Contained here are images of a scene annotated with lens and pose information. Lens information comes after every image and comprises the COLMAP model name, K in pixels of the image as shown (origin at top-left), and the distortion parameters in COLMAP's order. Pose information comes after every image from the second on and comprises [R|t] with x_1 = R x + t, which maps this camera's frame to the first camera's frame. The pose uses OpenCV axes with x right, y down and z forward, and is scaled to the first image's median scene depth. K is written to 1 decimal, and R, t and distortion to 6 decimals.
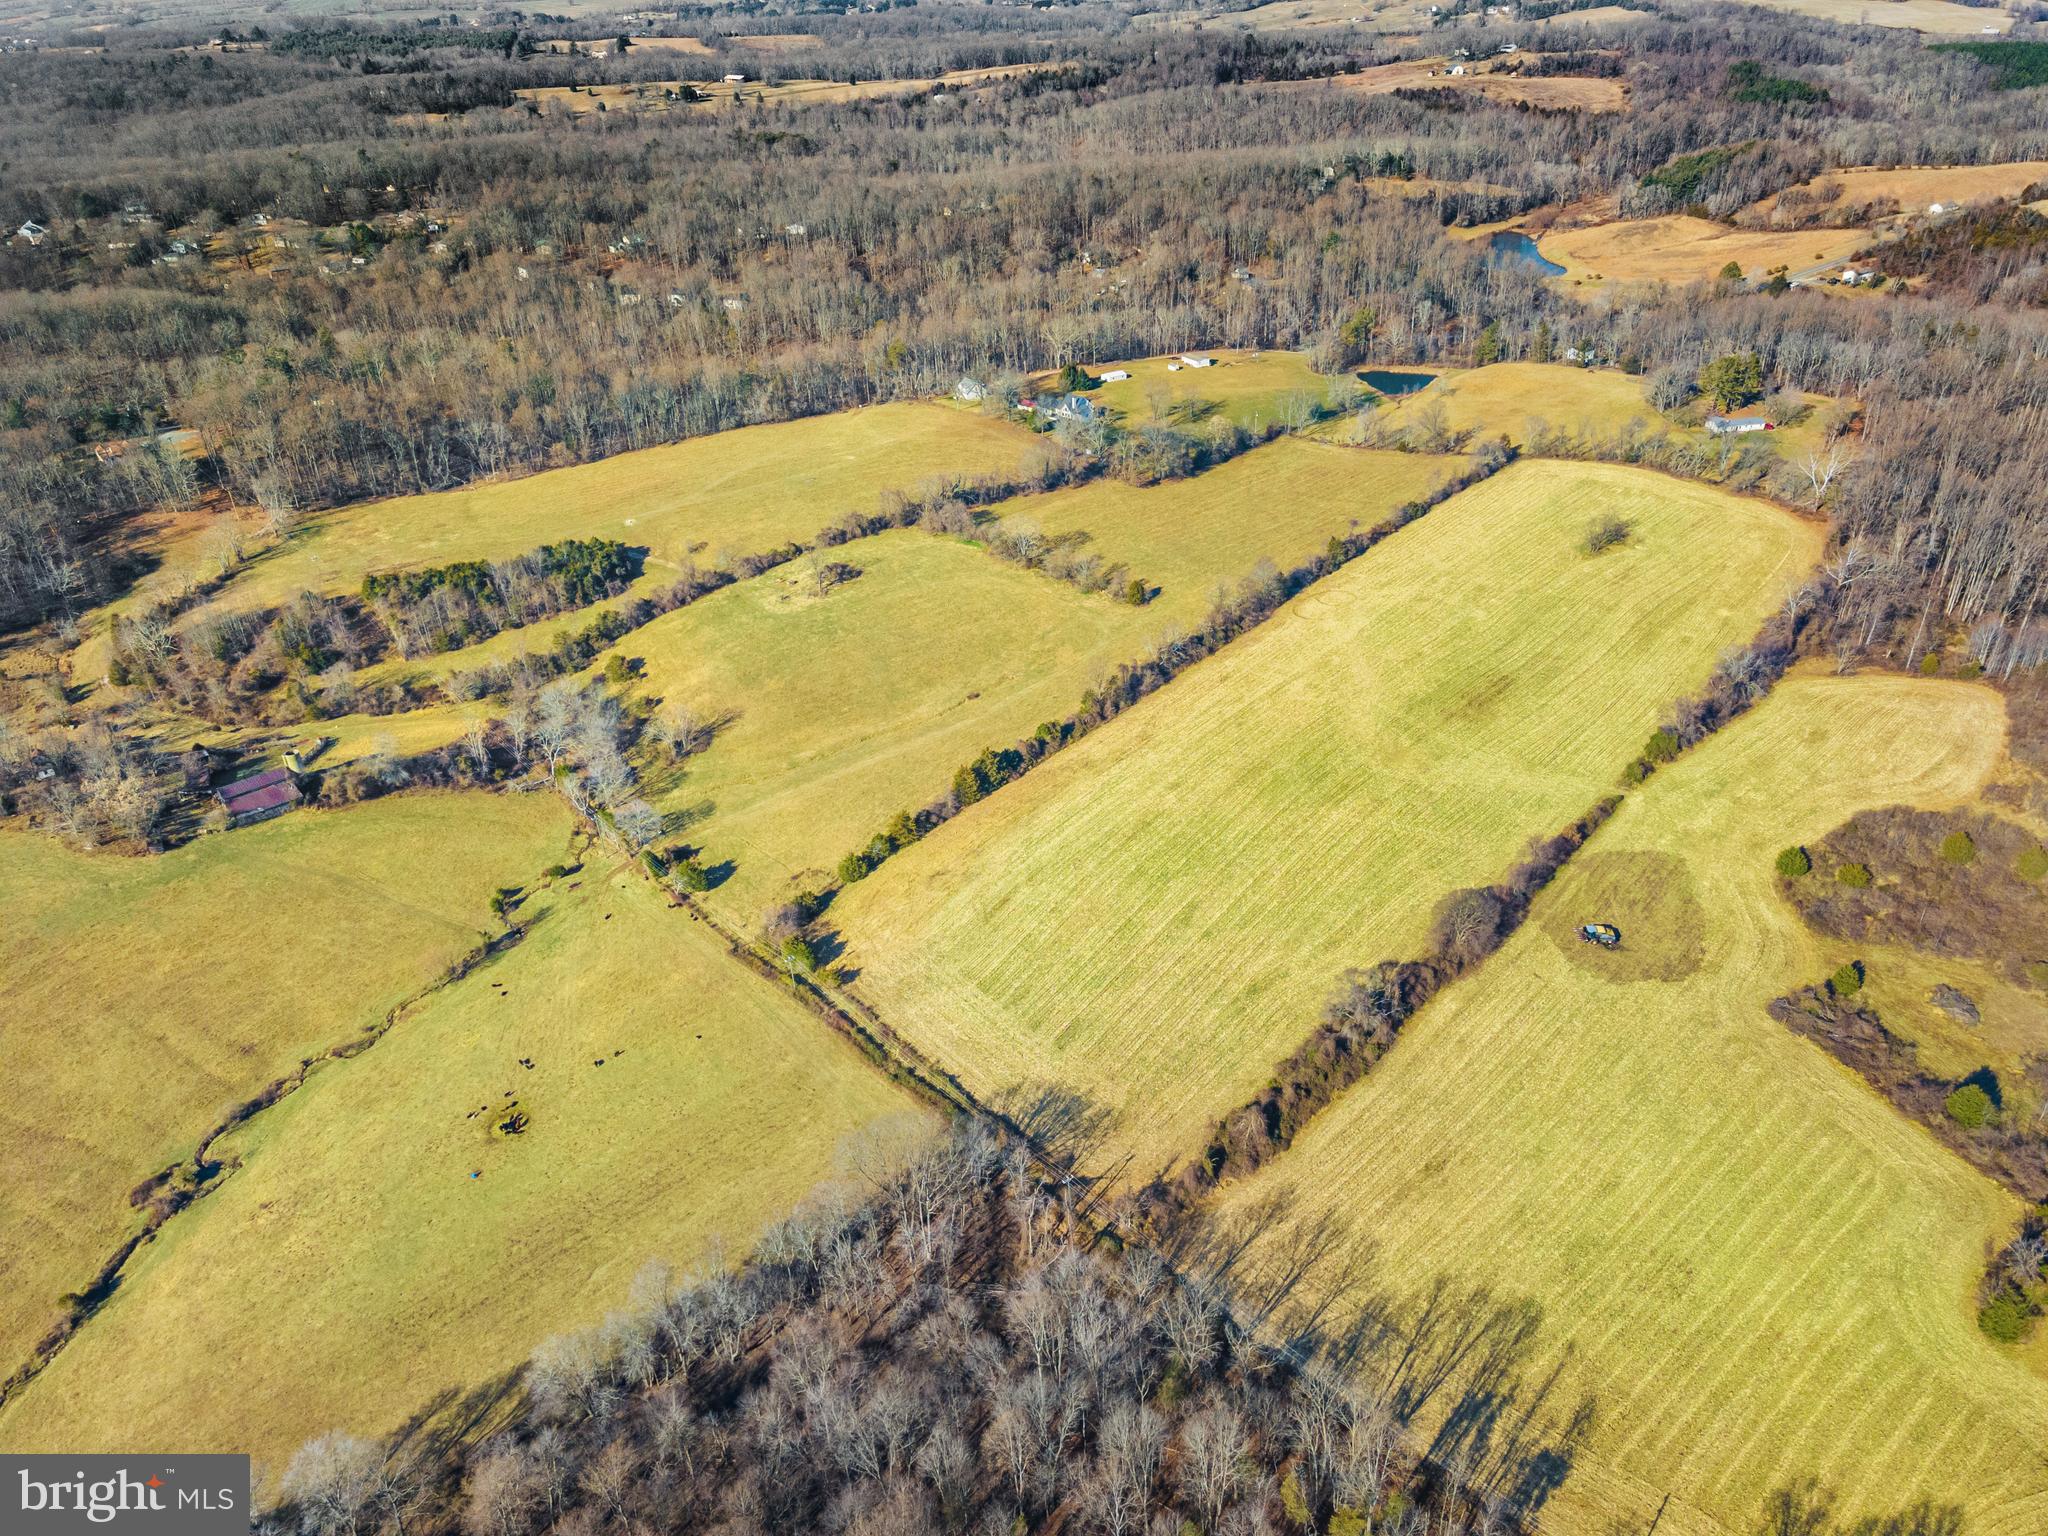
lens RADIAL K [[1476.4, 0, 1014.3], [0, 1476.4, 775.2], [0, 0, 1]] dist [0.034877, 0.020916]
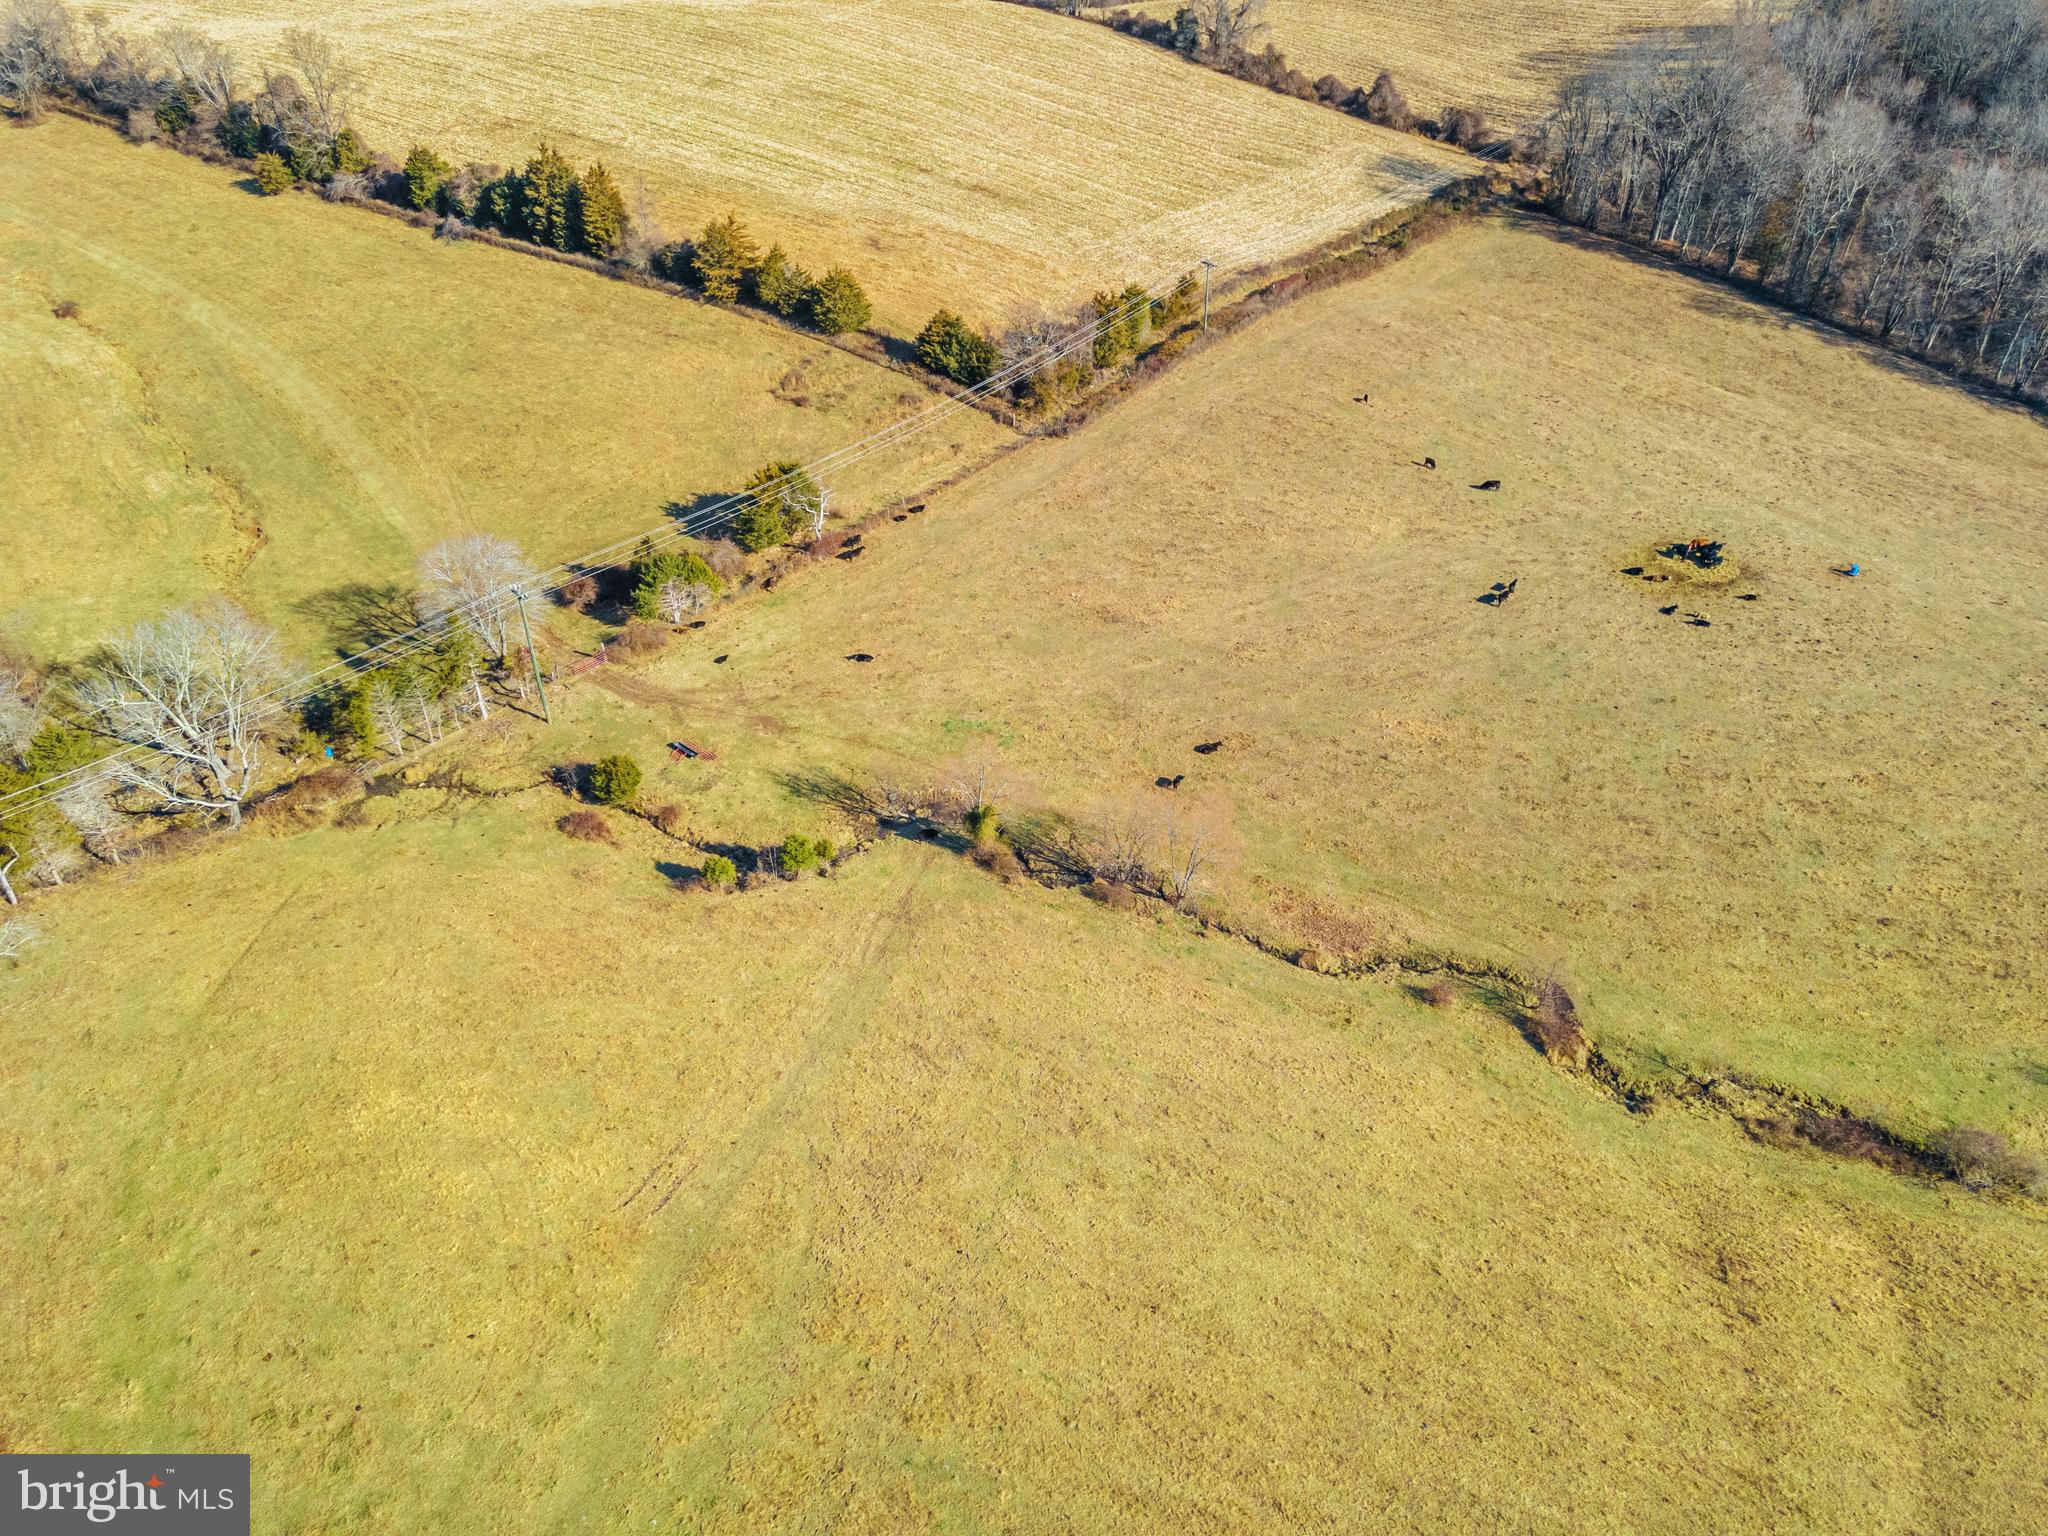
lens RADIAL K [[1476.4, 0, 1005.6], [0, 1476.4, 752.6], [0, 0, 1]] dist [0.034877, 0.020916]
pose [[-0.105365, -0.532799, 0.839656, -0.436315], [0.526685, 0.686306, 0.501583, -0.039062], [-0.843505, 0.495084, 0.208305, 0.661990]]
